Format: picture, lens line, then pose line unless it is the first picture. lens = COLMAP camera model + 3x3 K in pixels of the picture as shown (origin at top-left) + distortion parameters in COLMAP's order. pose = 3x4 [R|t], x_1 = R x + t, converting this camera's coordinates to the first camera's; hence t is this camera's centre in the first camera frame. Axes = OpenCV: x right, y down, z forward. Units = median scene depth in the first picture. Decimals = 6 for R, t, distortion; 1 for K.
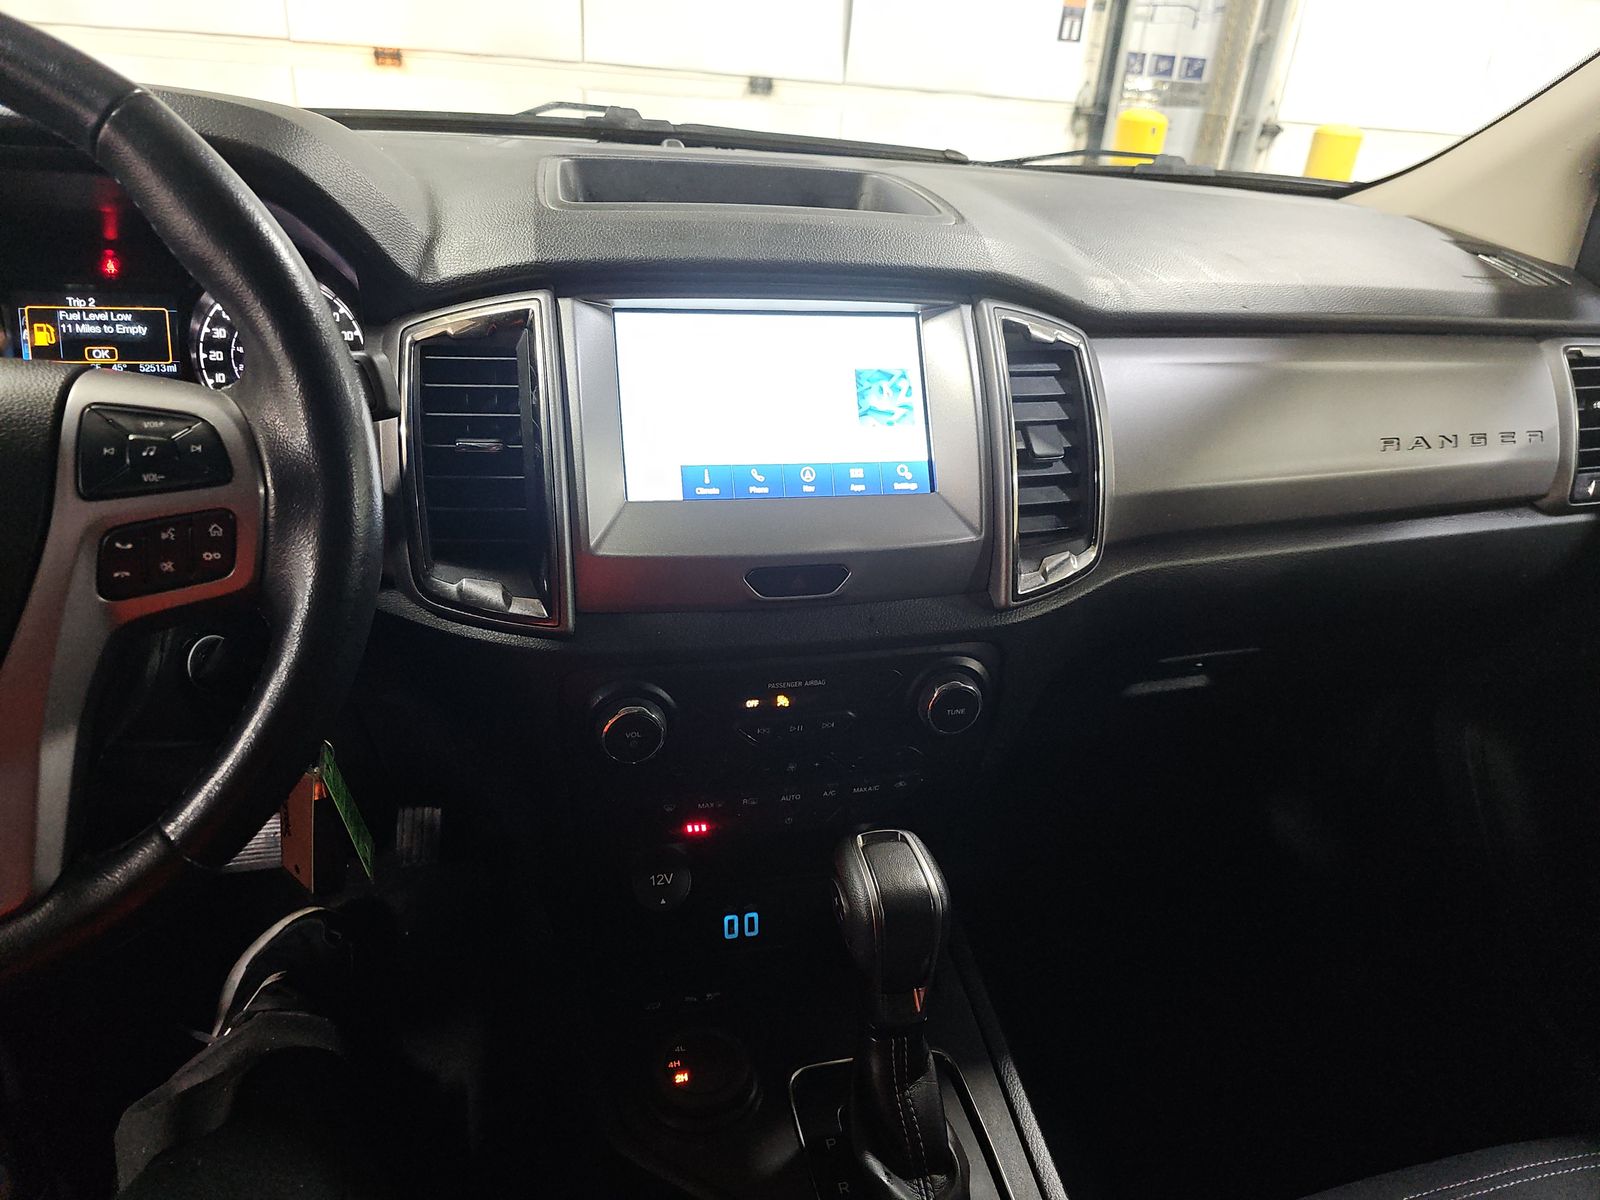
lens RADIAL K [[1060.7, 0, 799.4], [0, 1060.7, 598.6], [0, 0, 1]] dist [0.045041, -0.035590]
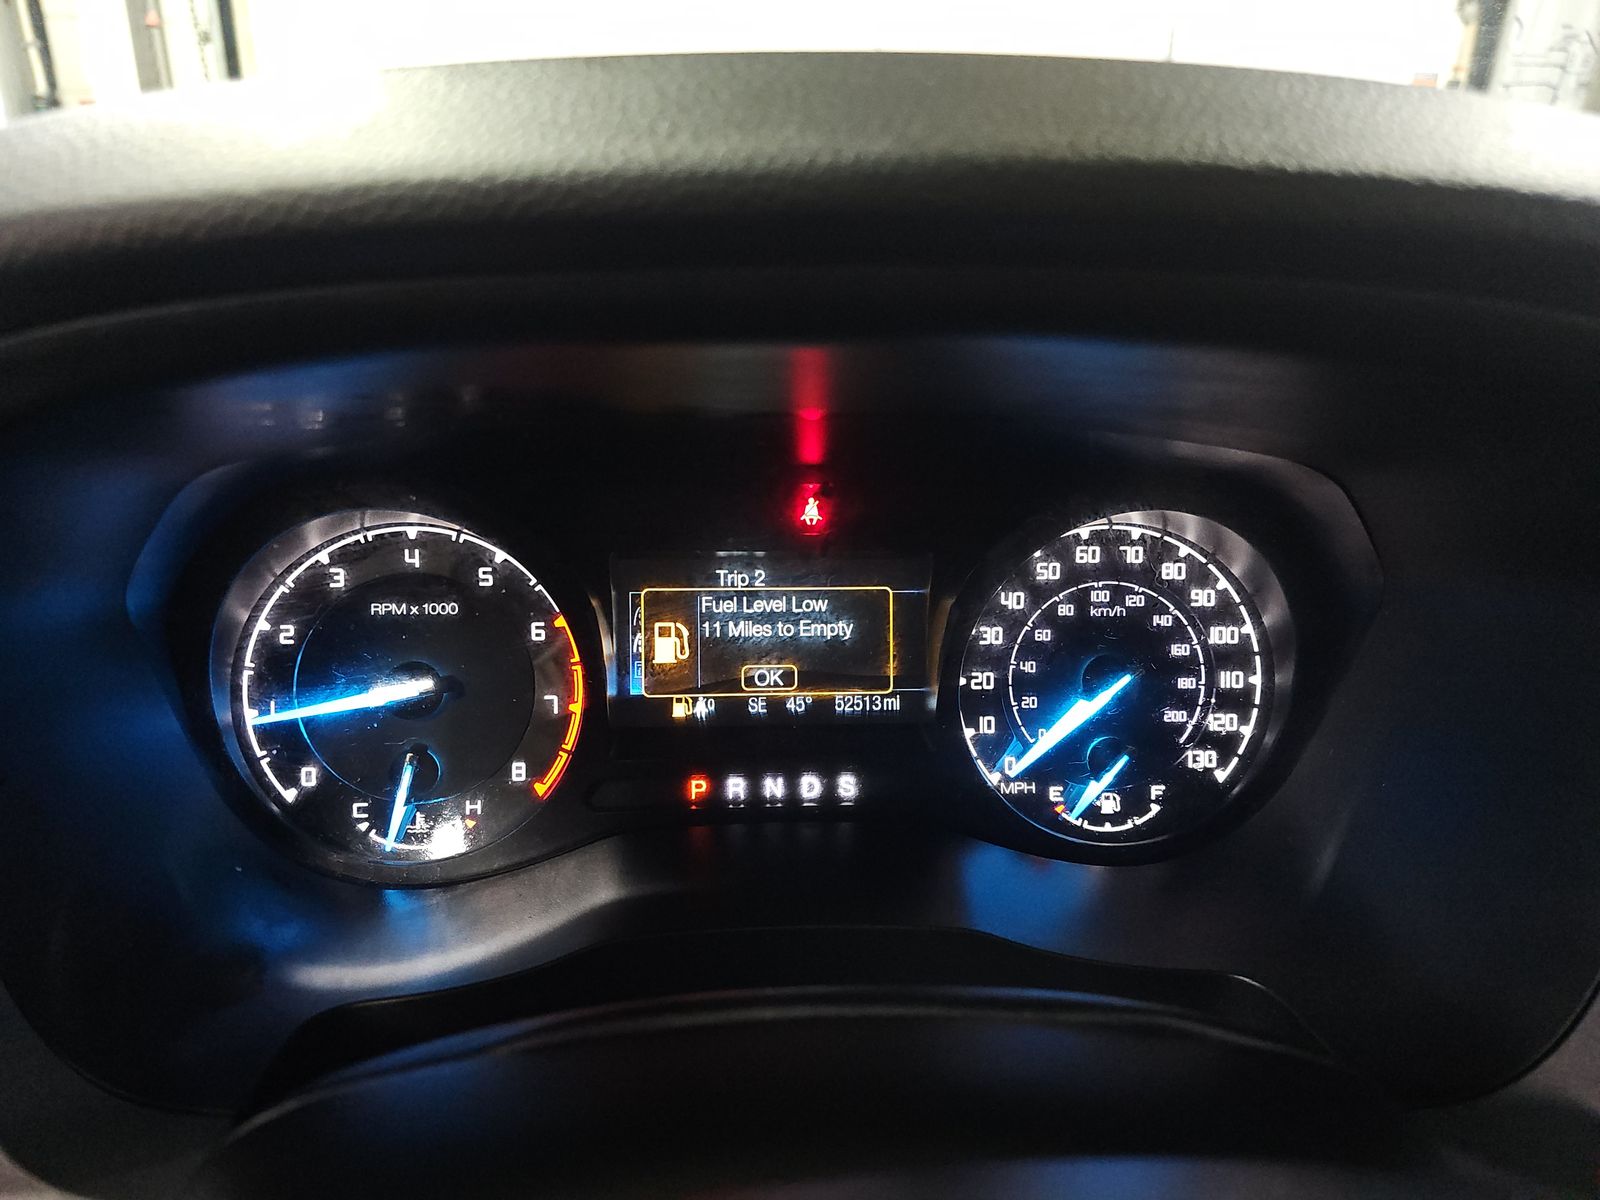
lens RADIAL K [[1060.7, 0, 796.9], [0, 1060.7, 586.7], [0, 0, 1]] dist [0.045041, -0.035590]
pose [[0.985658, 0.013608, -0.168208, -0.553393], [-0.031153, 0.994285, -0.102112, -0.219695], [0.165857, 0.105887, 0.980448, 0.510832]]
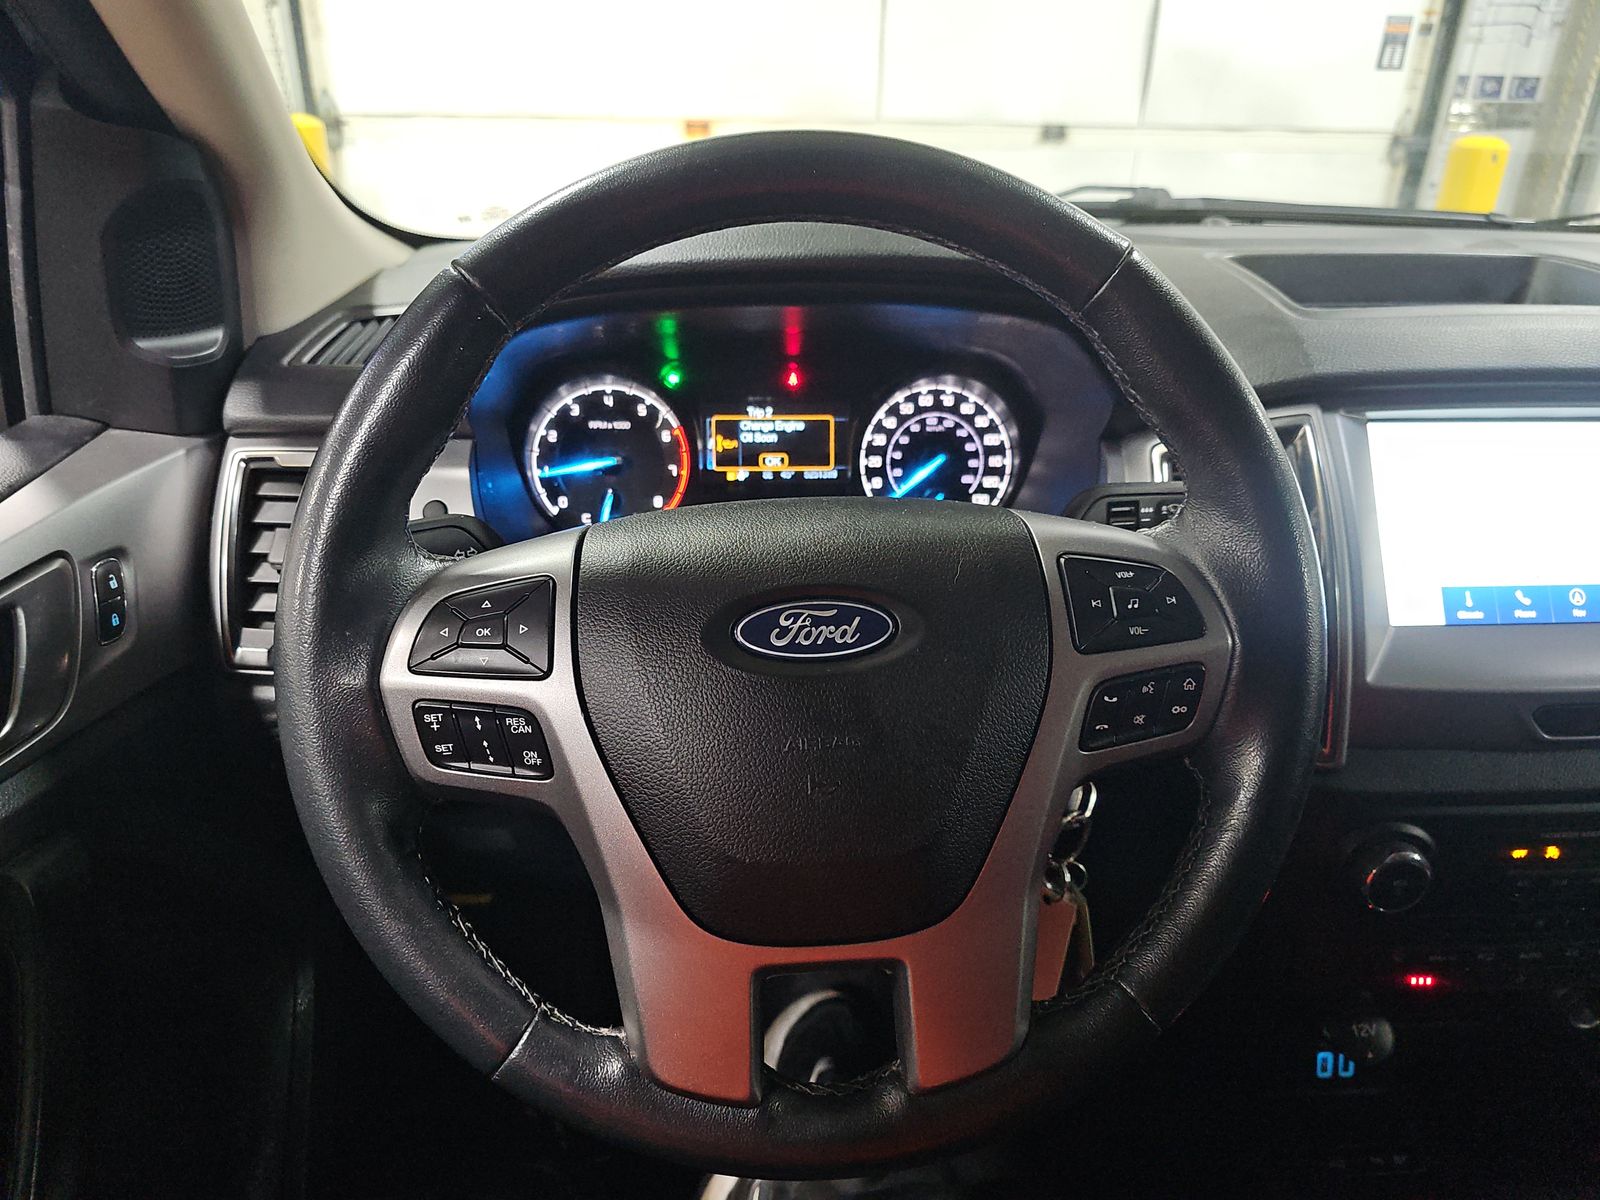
lens RADIAL K [[1060.7, 0, 788.7], [0, 1060.7, 597.0], [0, 0, 1]] dist [0.045041, -0.035590]
pose [[0.981670, 0.025331, -0.188897, -0.434298], [-0.032235, 0.998917, -0.033564, -0.059489], [0.187842, 0.039038, 0.981423, -0.014805]]
